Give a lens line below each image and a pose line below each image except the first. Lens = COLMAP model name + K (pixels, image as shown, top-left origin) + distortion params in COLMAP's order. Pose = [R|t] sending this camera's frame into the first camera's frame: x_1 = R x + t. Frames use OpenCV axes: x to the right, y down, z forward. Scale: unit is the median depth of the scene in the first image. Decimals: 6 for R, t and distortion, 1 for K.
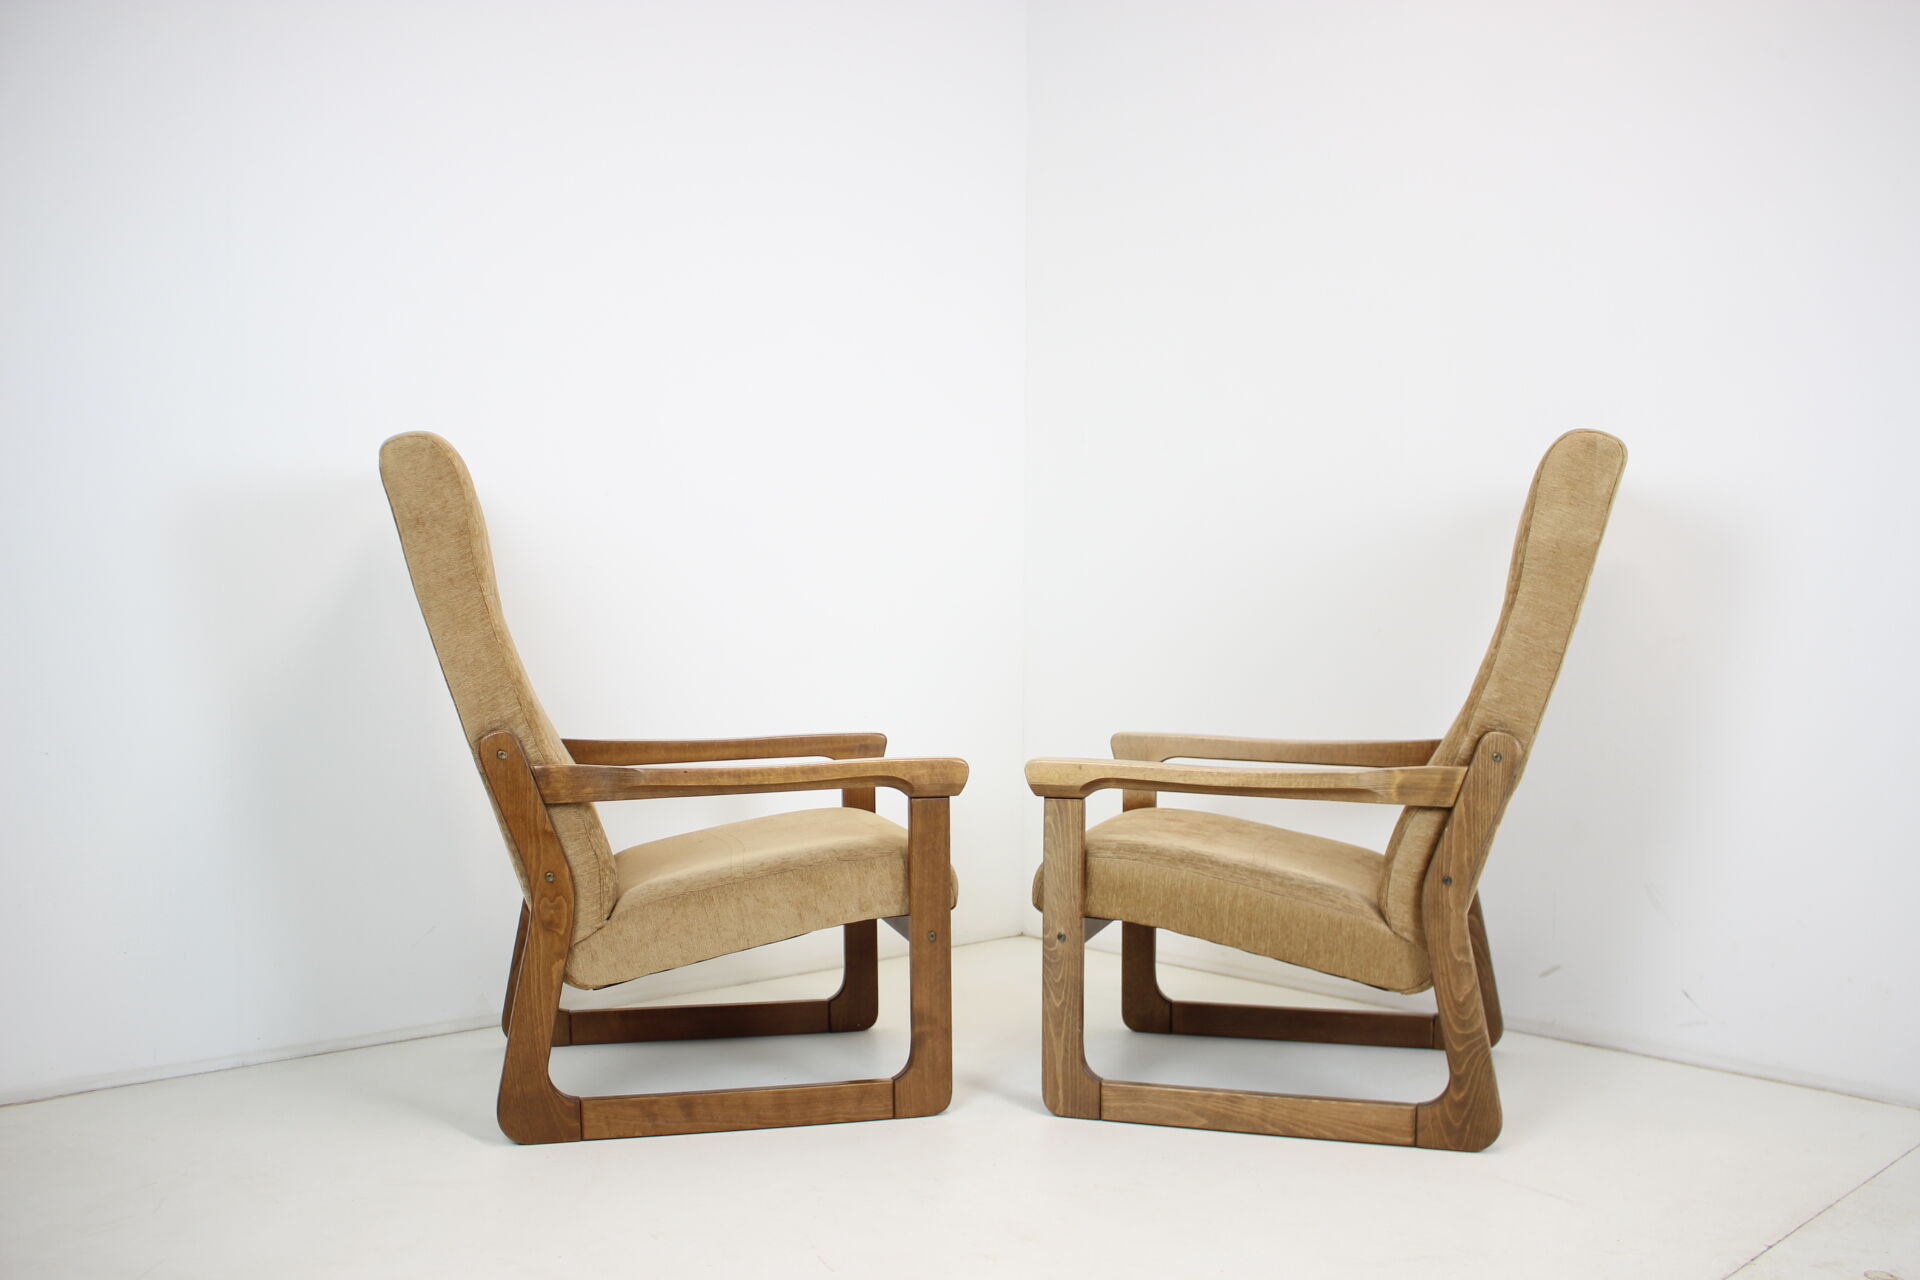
lens RADIAL K [[1578.5, 0, 962.9], [0, 1578.5, 637.6], [0, 0, 1]] dist [-0.112406, 0.017558]
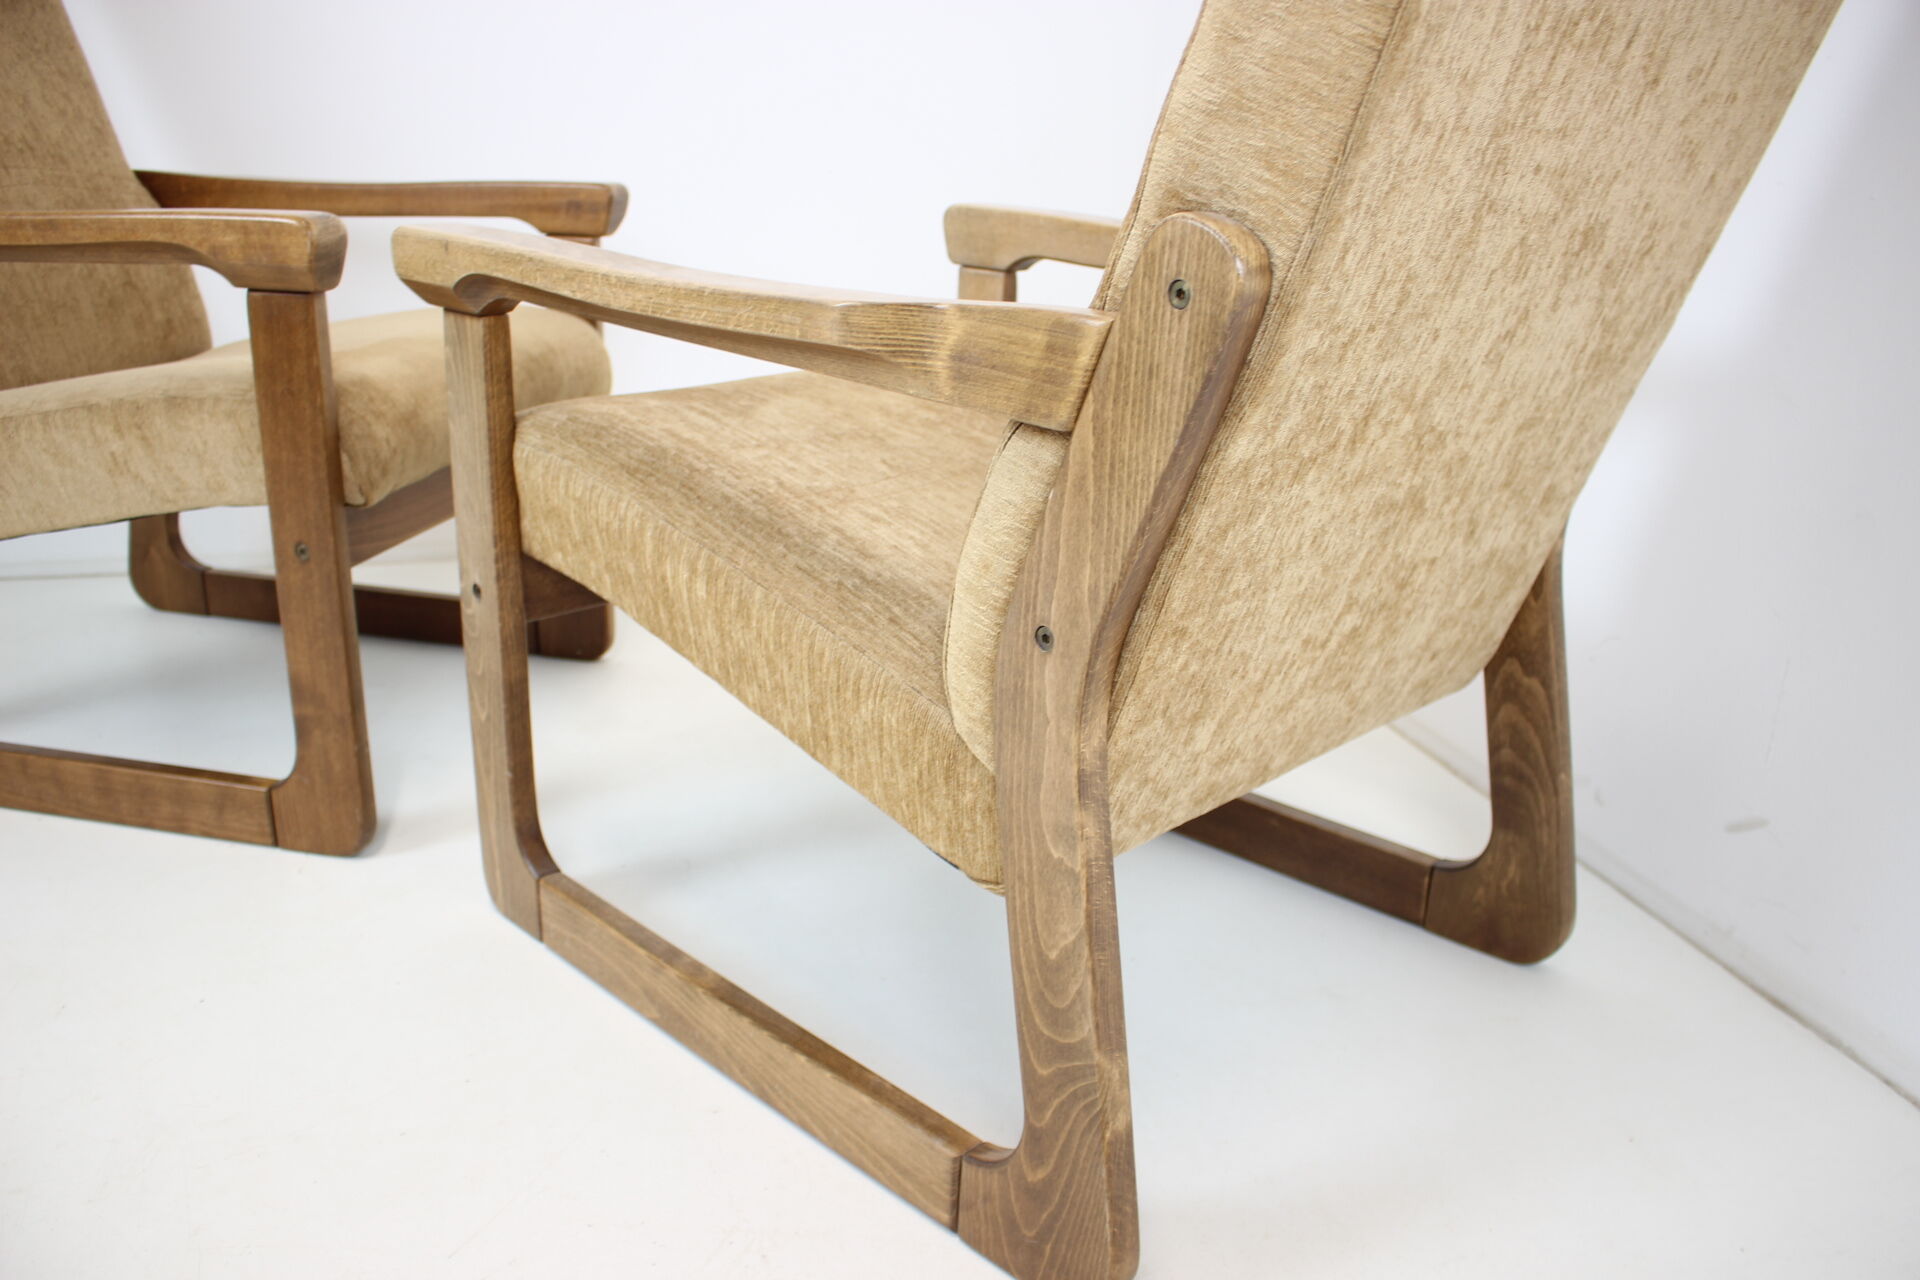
lens RADIAL K [[1578.5, 0, 965.4], [0, 1578.5, 638.1], [0, 0, 1]] dist [-0.112406, 0.017558]
pose [[0.901374, 0.171989, -0.397423, 0.422080], [-0.042469, 0.948432, 0.314124, 0.043589], [0.430954, -0.266265, 0.862196, 0.664035]]
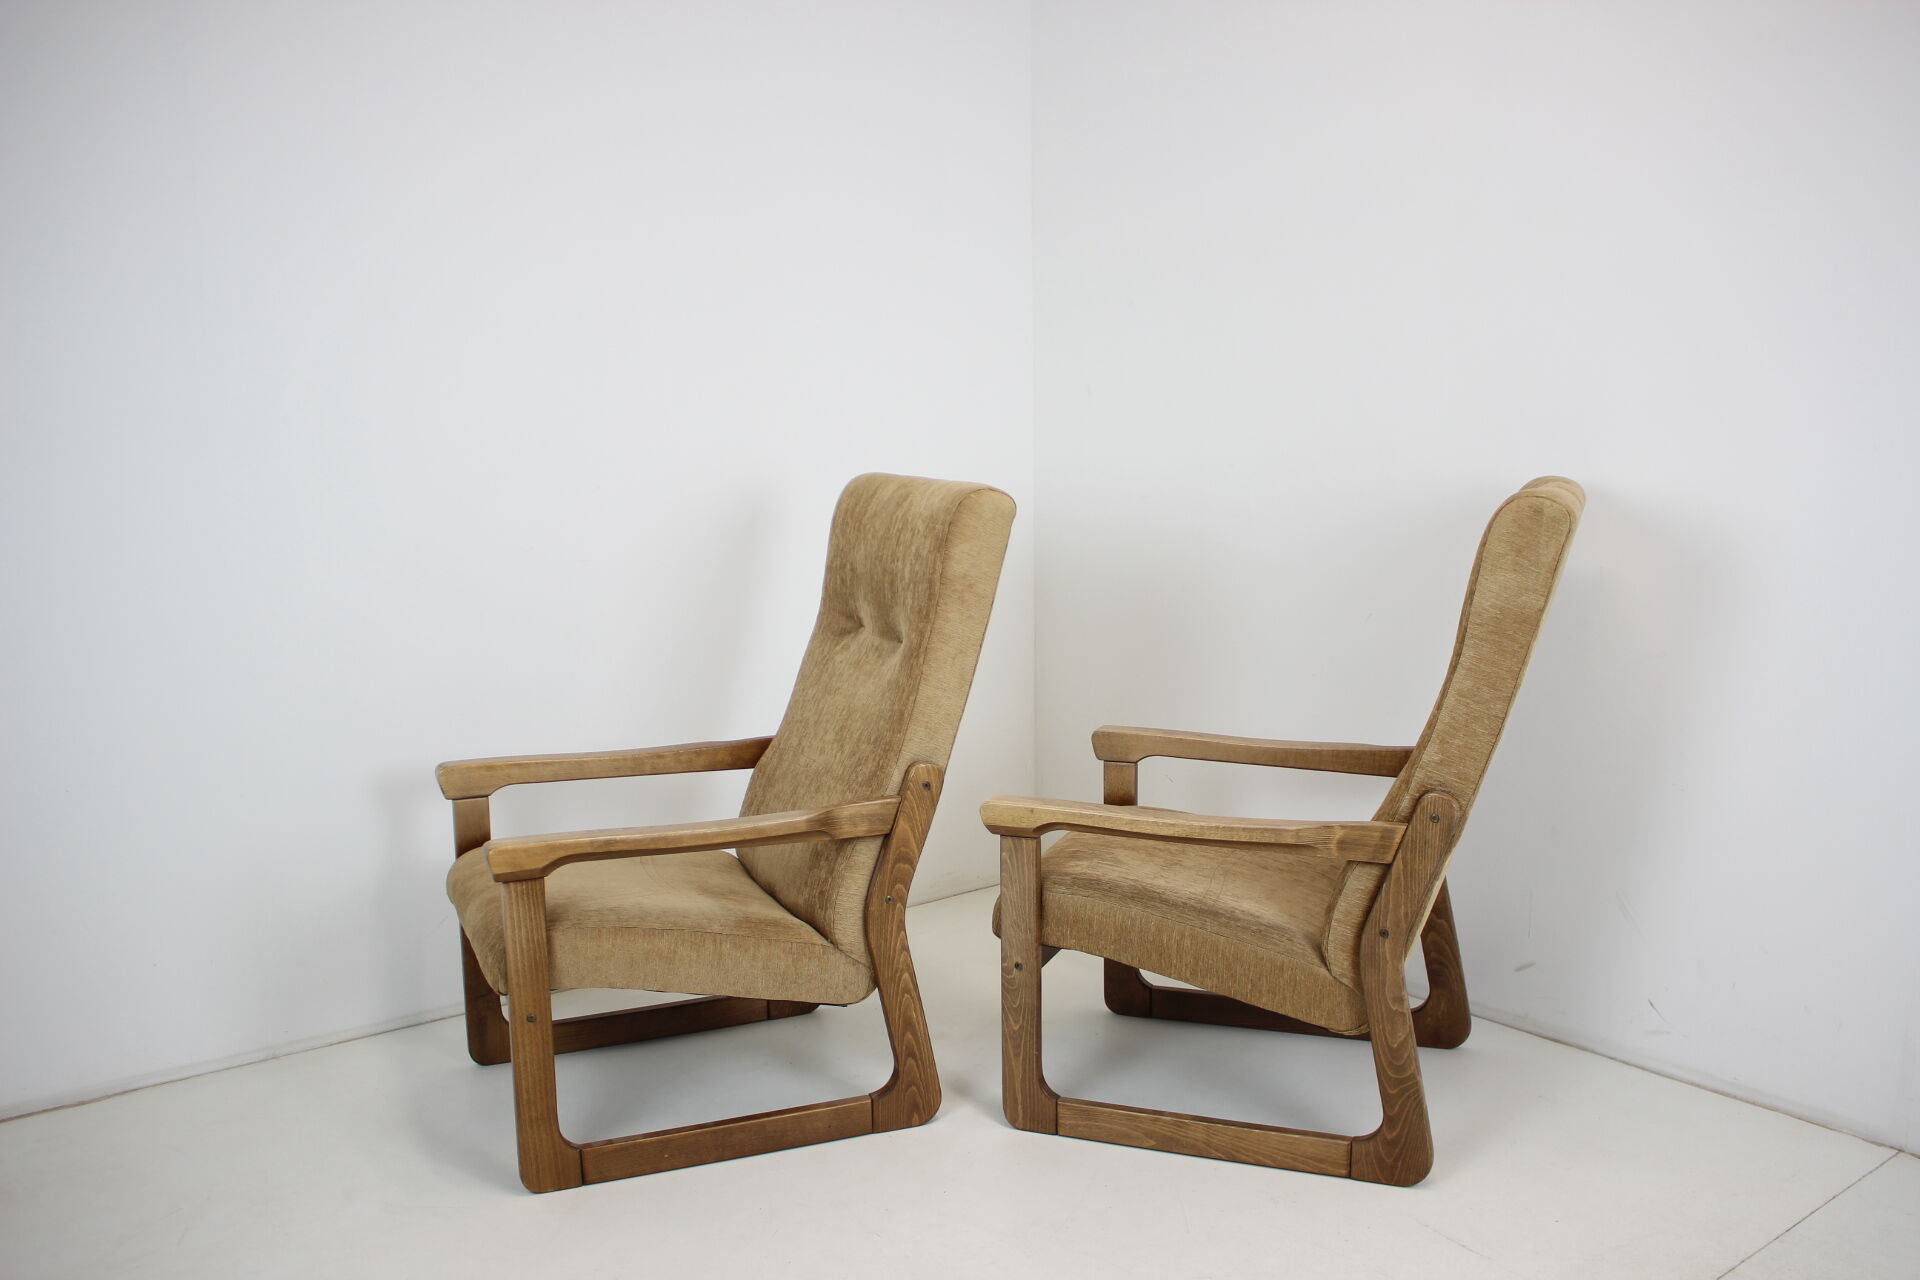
lens RADIAL K [[1617.1, 0, 957.6], [0, 1617.1, 632.8], [0, 0, 1]] dist [-0.108541, -0.003493]
pose [[0.997685, -0.007014, -0.067639, 0.100588], [0.015506, 0.991928, 0.125851, -0.170501], [0.066210, -0.126608, 0.989741, -0.030832]]
